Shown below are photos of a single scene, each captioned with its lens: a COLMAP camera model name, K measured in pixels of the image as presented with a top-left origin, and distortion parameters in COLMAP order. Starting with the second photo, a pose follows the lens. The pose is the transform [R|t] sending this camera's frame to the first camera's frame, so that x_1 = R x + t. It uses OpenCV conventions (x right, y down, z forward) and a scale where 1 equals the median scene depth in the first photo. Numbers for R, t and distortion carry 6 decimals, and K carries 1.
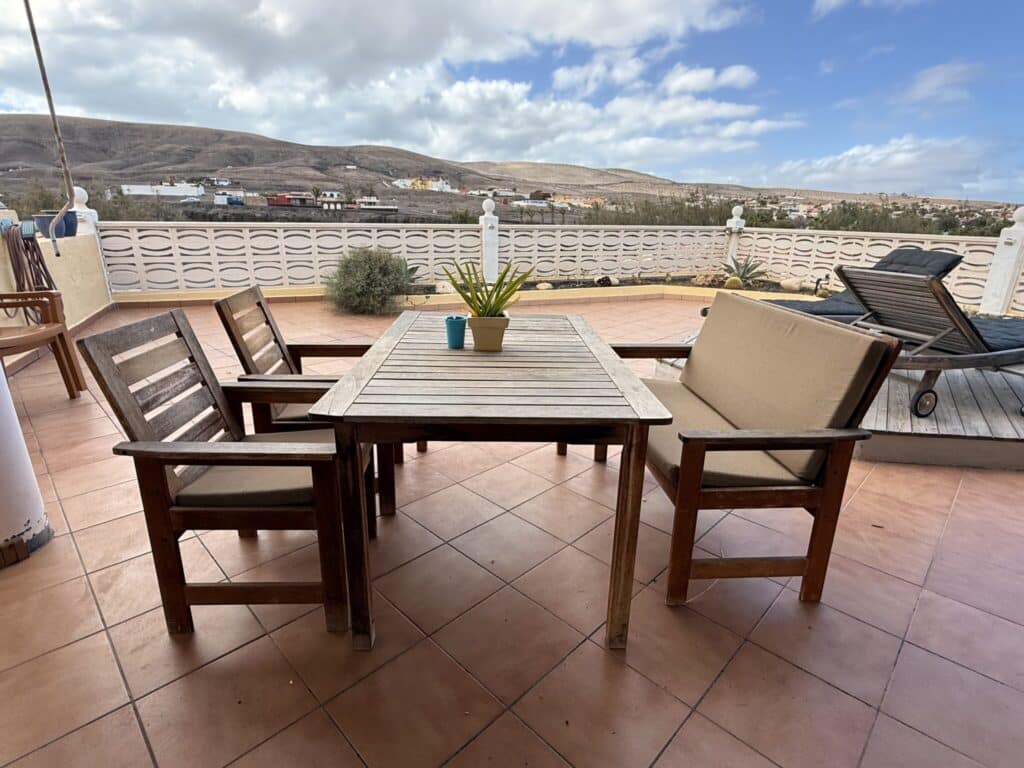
lens RADIAL K [[527.5, 0, 512.0], [0, 527.5, 384.0], [0, 0, 1]] dist [-0.002715, -0.000333]
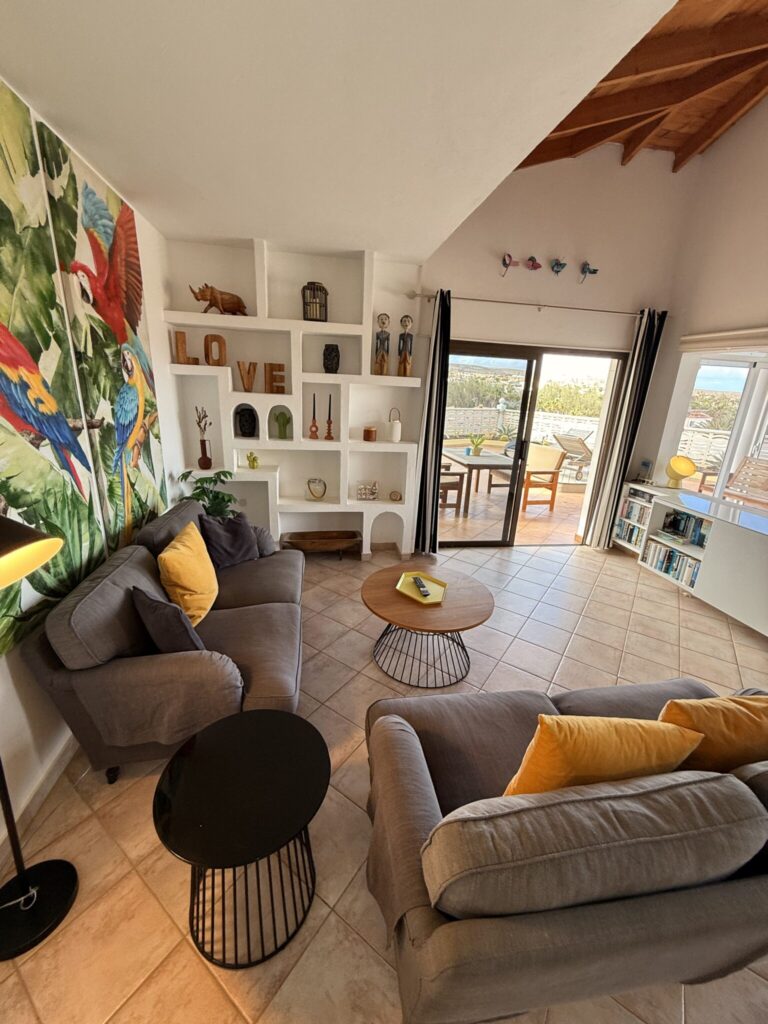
lens RADIAL K [[406.9, 0, 382.3], [0, 406.9, 509.7], [0, 0, 1]] dist [0.000298, 0.000179]
pose [[0.986604, -0.019164, 0.162001, -0.384996], [0.020759, 0.999751, -0.008162, 0.109796], [-0.161805, 0.011416, 0.986757, -0.594250]]
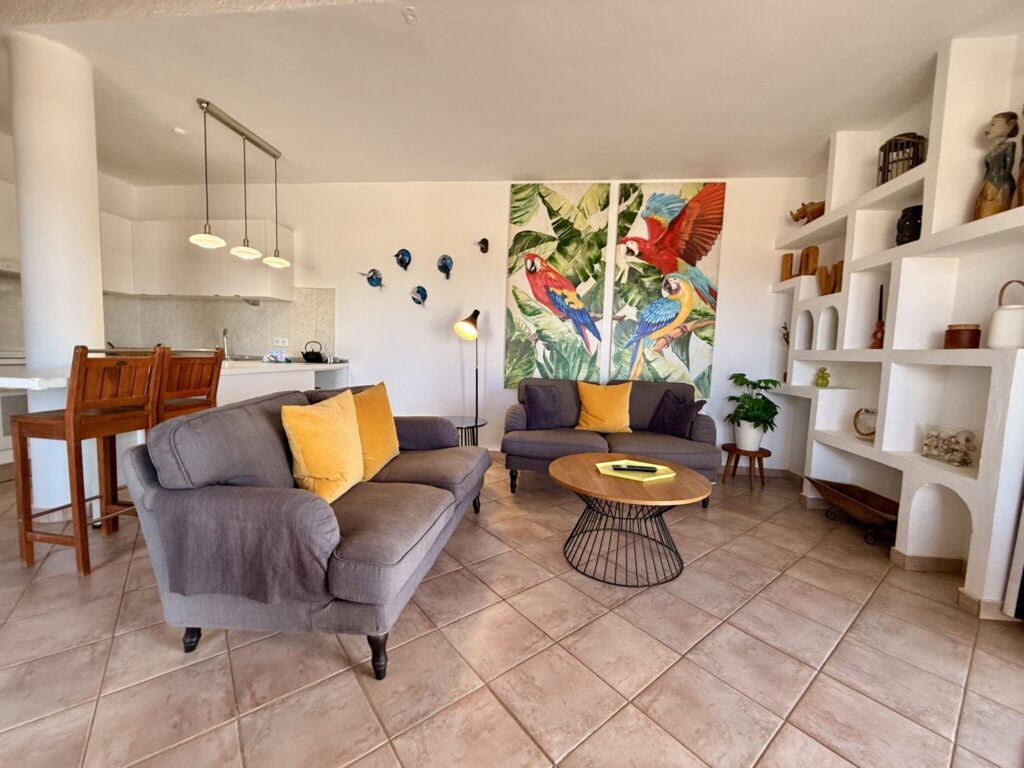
lens RADIAL K [[406.9, 0, 512.2], [0, 406.9, 385.2], [0, 0, 1]] dist [0.000298, 0.000179]
pose [[-0.123976, 0.065155, -0.990144, 0.049788], [-0.340563, 0.934437, 0.104131, 0.116216], [0.932012, 0.350116, -0.093659, -0.300243]]
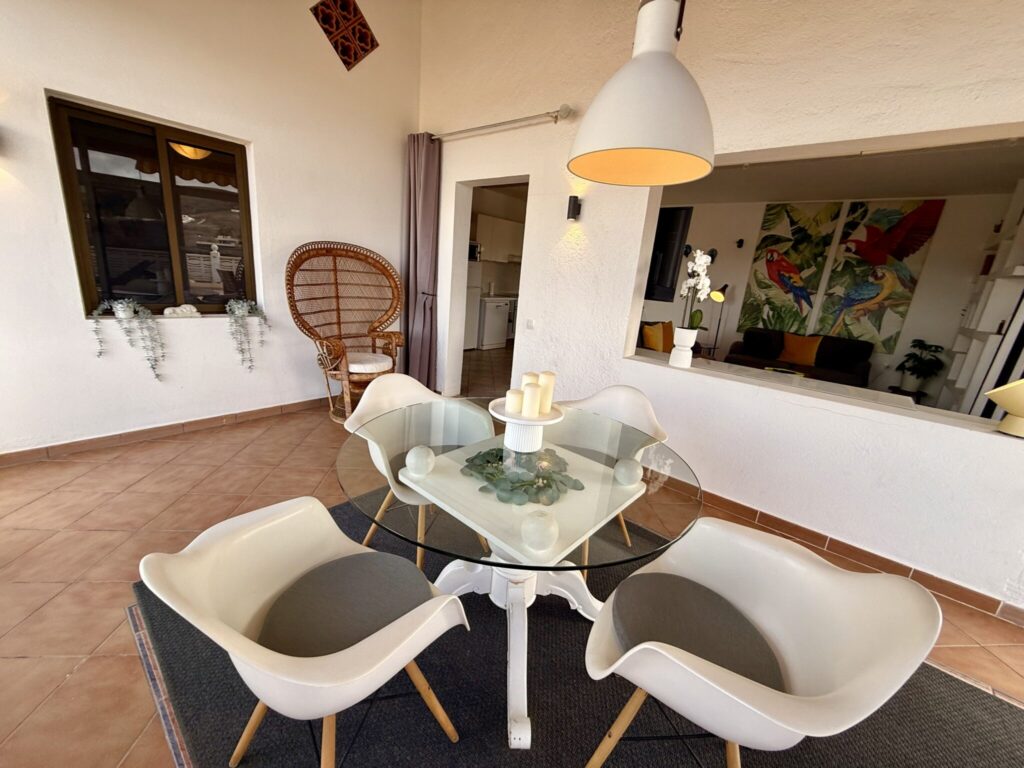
lens RADIAL K [[406.9, 0, 512.2], [0, 406.9, 385.2], [0, 0, 1]] dist [0.000298, 0.000179]
pose [[-0.657094, 0.131539, -0.742243, 0.587225], [-0.321926, 0.841378, 0.434104, 0.039878], [0.681609, 0.524195, -0.510519, -0.160596]]
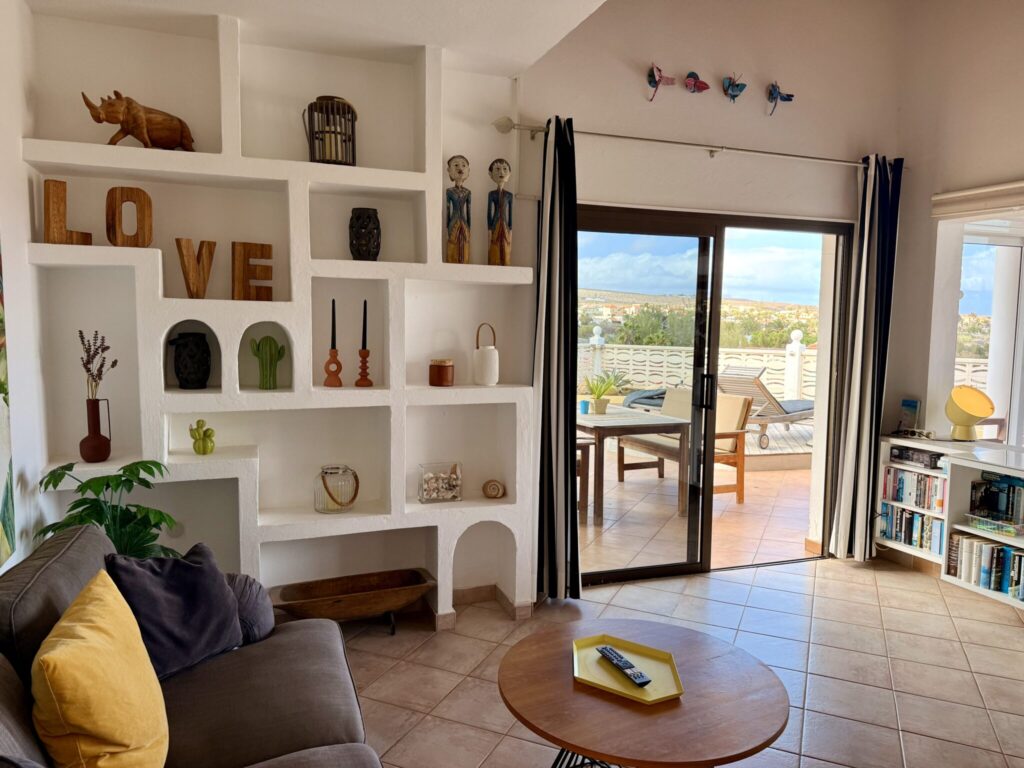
lens RADIAL K [[715.4, 0, 508.3], [0, 715.4, 385.2], [0, 0, 1]] dist [0.072659, -0.098662]
pose [[0.939801, -0.035436, 0.339881, -0.441024], [0.108560, 0.974045, -0.198623, 0.117102], [-0.324021, 0.223564, 0.919255, -0.523772]]
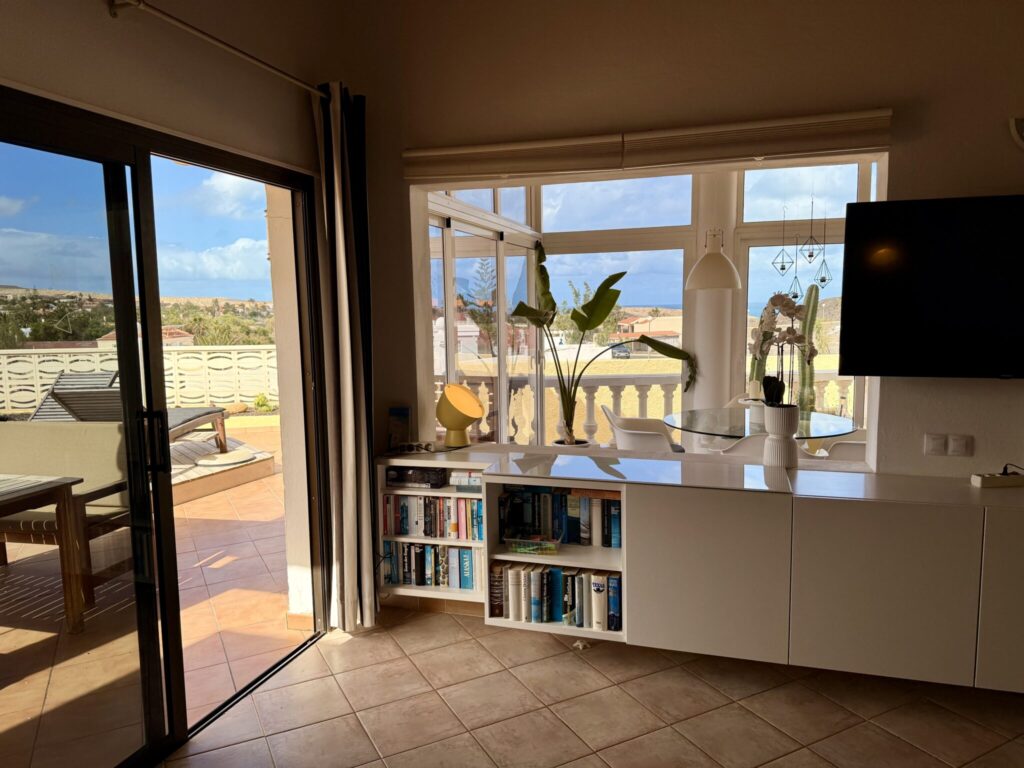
lens RADIAL K [[727.9, 0, 512.0], [0, 727.9, 384.0], [0, 0, 1]] dist [0.092690, -0.103972]
pose [[0.314807, -0.122696, 0.941192, -0.349620], [0.315779, 0.948661, 0.018048, 0.038345], [-0.895087, 0.291527, 0.337390, -0.290326]]
